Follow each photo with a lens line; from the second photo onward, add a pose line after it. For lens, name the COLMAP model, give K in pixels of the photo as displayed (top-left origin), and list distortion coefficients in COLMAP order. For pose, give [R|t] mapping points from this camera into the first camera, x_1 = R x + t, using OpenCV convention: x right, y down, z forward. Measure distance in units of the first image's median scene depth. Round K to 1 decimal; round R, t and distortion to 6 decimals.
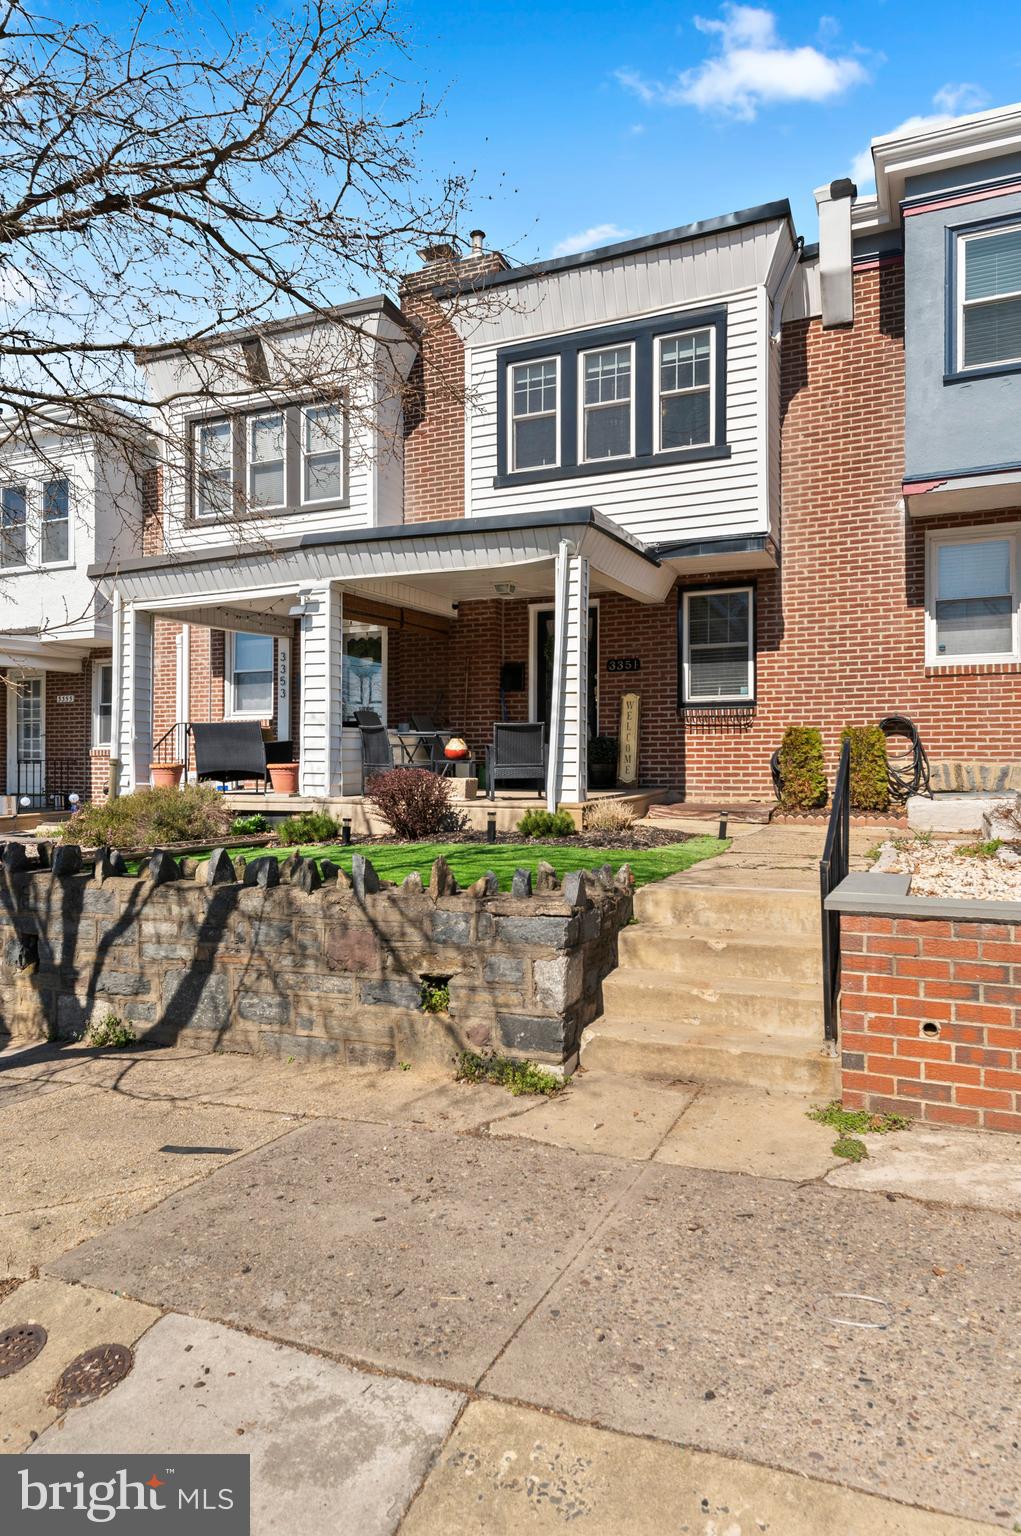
lens RADIAL K [[989.1, 0, 455.6], [0, 989.1, 755.3], [0, 0, 1]] dist [0.038820, 0.003154]
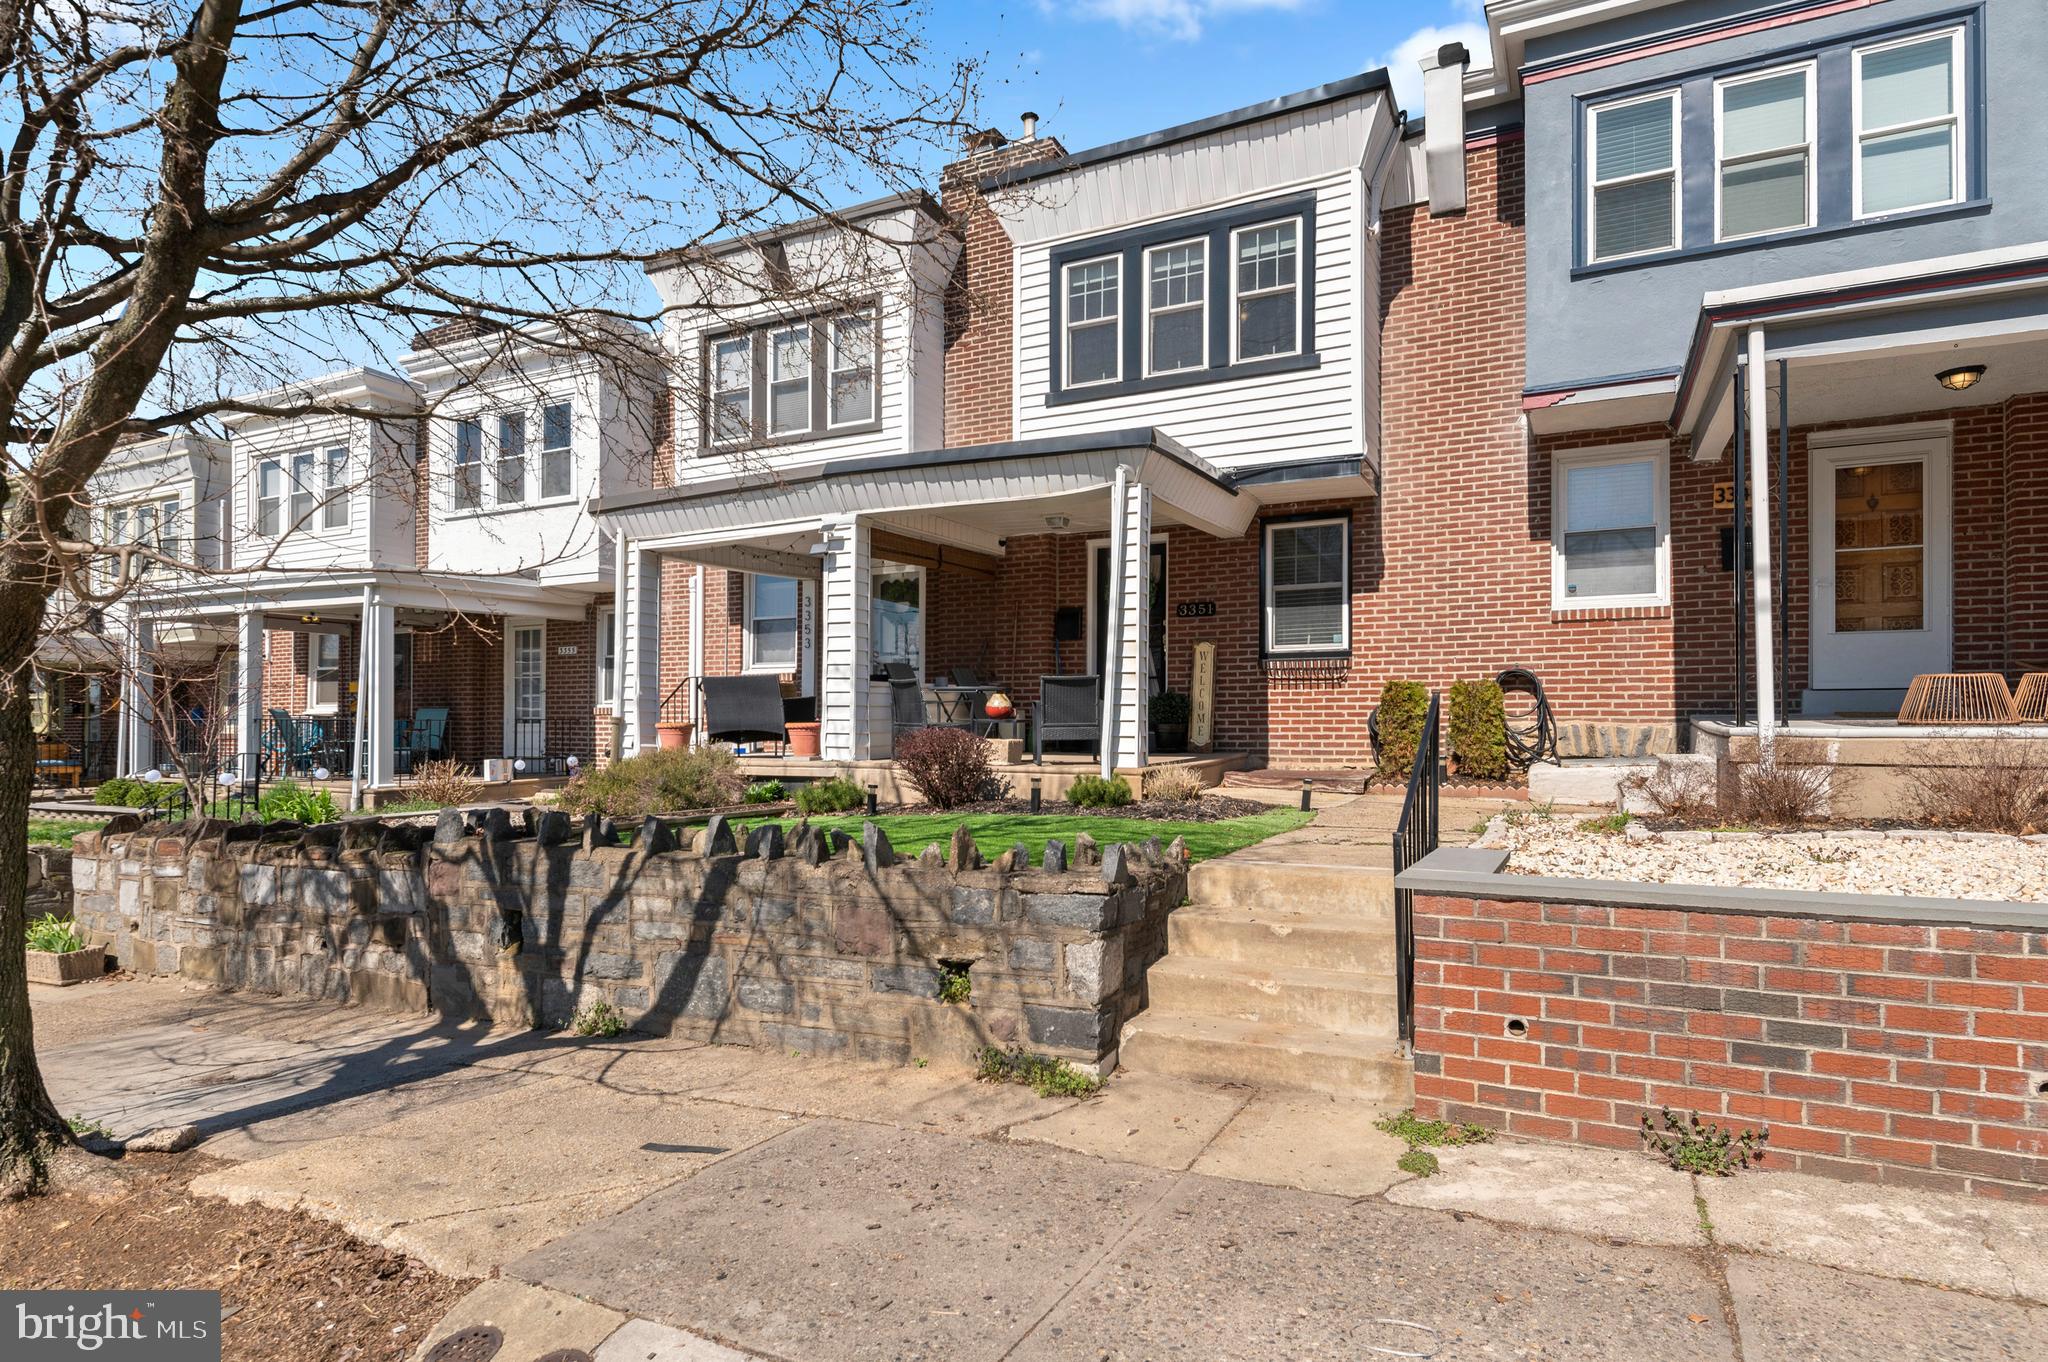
lens RADIAL K [[1144.0, 0, 958.0], [0, 1144.0, 714.3], [0, 0, 1]] dist [0.029791, -0.001661]
pose [[0.998564, 0.001810, -0.053540, 0.017125], [-0.001890, 0.999997, -0.001442, 0.002186], [0.053538, 0.001541, 0.998565, -0.008461]]
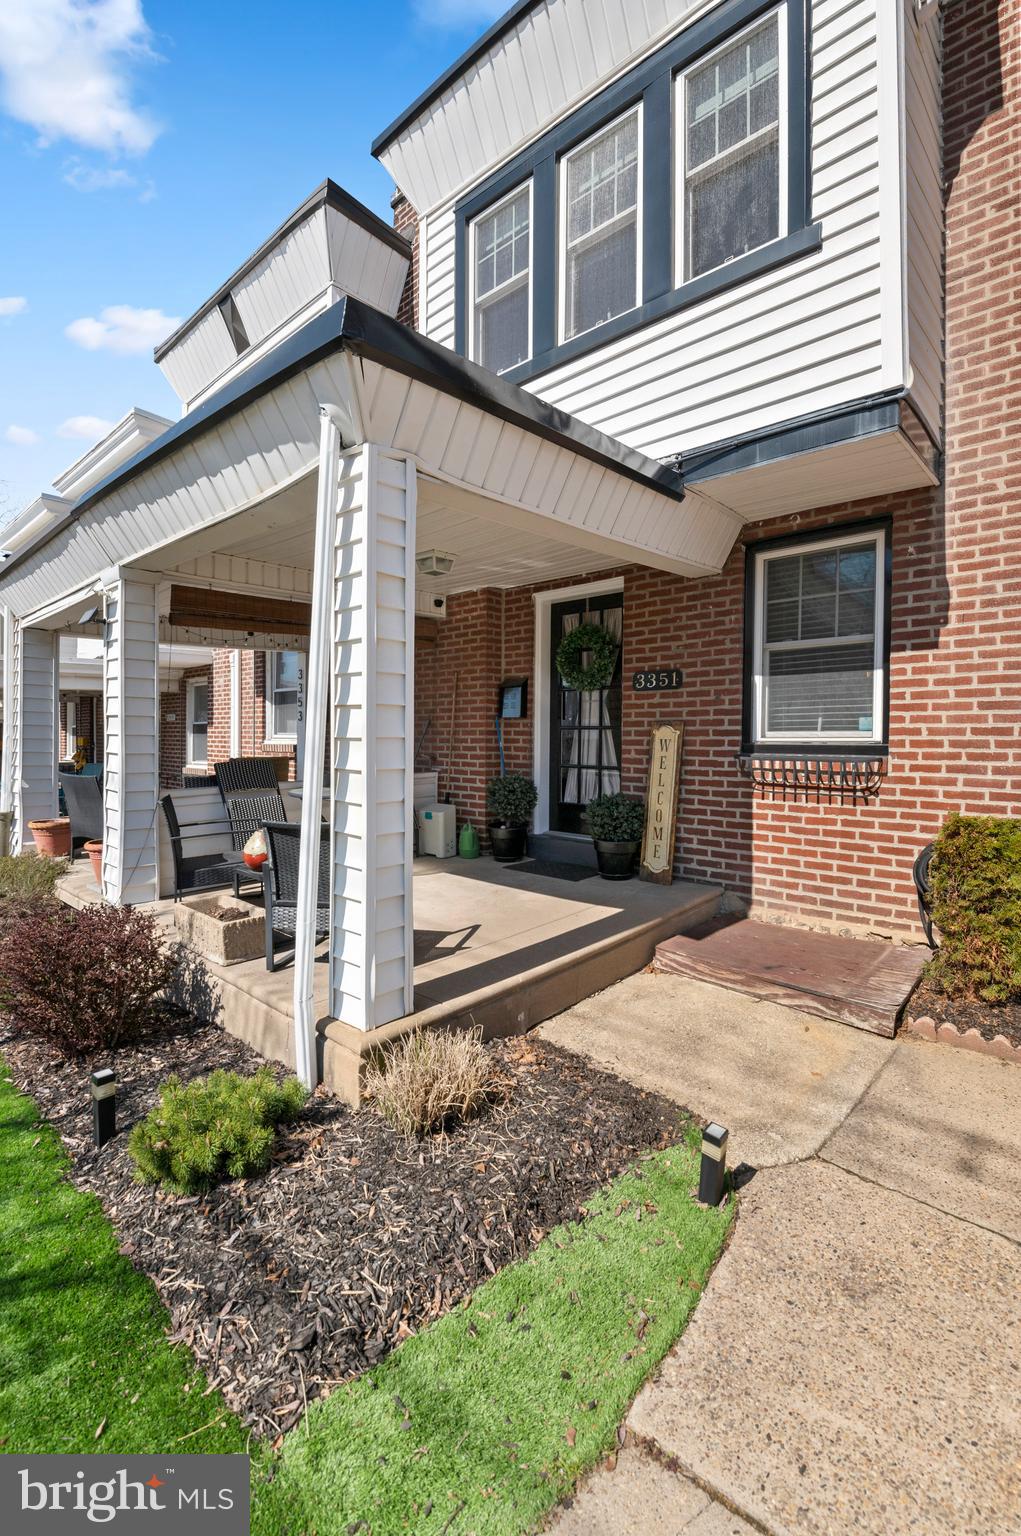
lens RADIAL K [[678.9, 0, 489.6], [0, 678.9, 750.1], [0, 0, 1]] dist [-0.007043, -0.000286]
pose [[0.953942, 0.006603, -0.299919, 0.215443], [0.004062, 0.999382, 0.034924, -0.067905], [0.299964, -0.034534, 0.953325, 0.612038]]
